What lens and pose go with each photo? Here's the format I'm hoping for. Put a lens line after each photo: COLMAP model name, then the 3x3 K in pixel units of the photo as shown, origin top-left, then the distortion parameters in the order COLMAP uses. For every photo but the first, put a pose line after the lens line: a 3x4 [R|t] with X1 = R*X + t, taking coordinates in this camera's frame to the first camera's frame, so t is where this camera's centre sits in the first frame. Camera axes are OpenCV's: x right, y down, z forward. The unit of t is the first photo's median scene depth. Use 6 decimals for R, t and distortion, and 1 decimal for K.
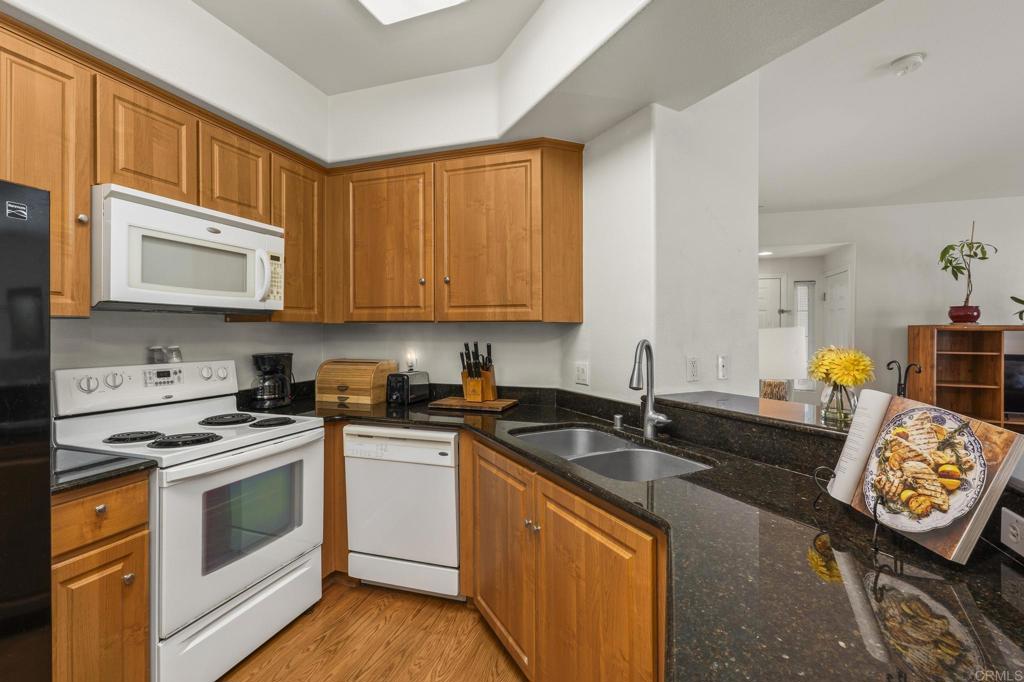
lens RADIAL K [[456.3, 0, 518.7], [0, 456.3, 330.7], [0, 0, 1]] dist [-0.008340, 0.001280]
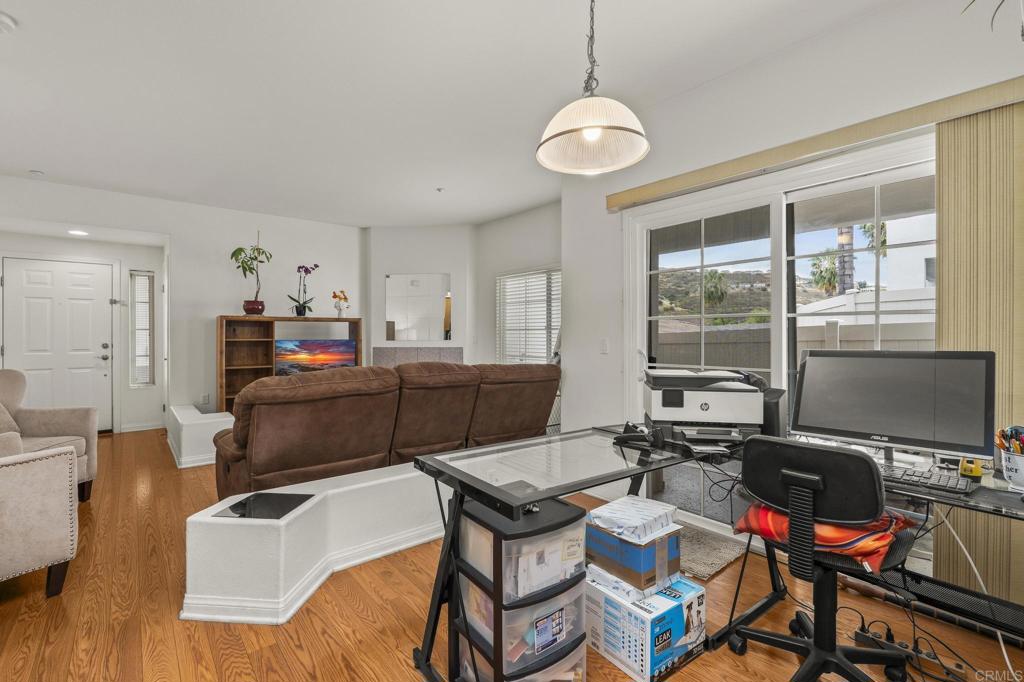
lens RADIAL K [[456.3, 0, 507.4], [0, 456.3, 334.5], [0, 0, 1]] dist [-0.008340, 0.001280]
pose [[0.524686, -0.007293, 0.851264, 0.605588], [0.005658, 0.999971, 0.005079, 0.064177], [-0.851277, 0.002152, 0.524712, -0.408286]]
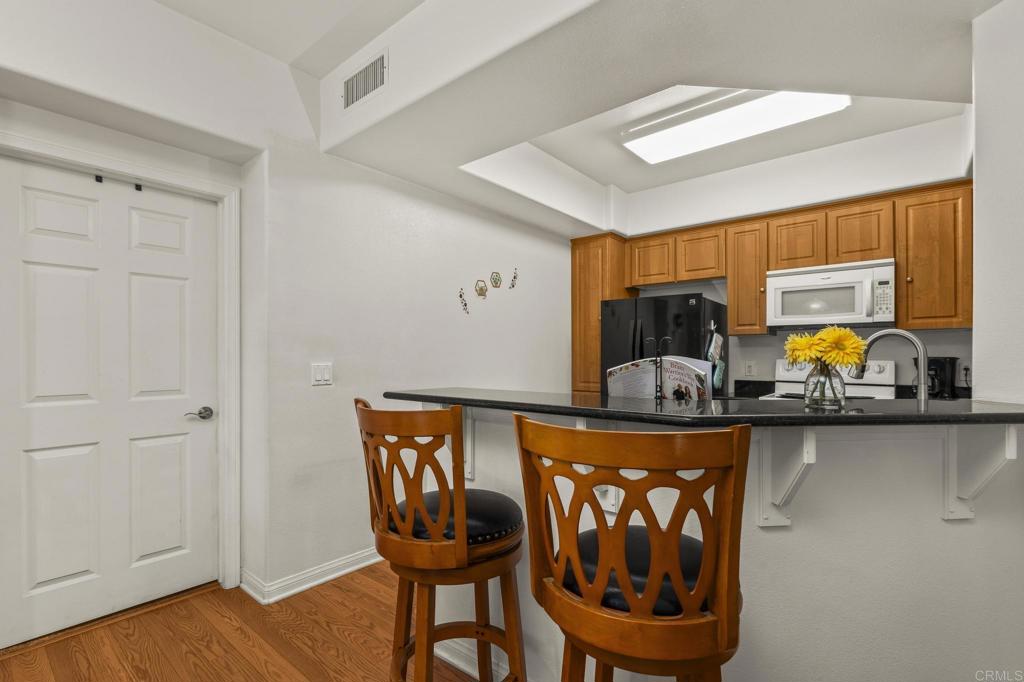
lens RADIAL K [[456.3, 0, 508.1], [0, 456.3, 357.8], [0, 0, 1]] dist [-0.008340, 0.001280]
pose [[-0.381411, -0.002692, -0.924402, 1.095738], [-0.004318, 0.999990, -0.001130, 0.065112], [0.924395, 0.003560, -0.381419, 0.479202]]
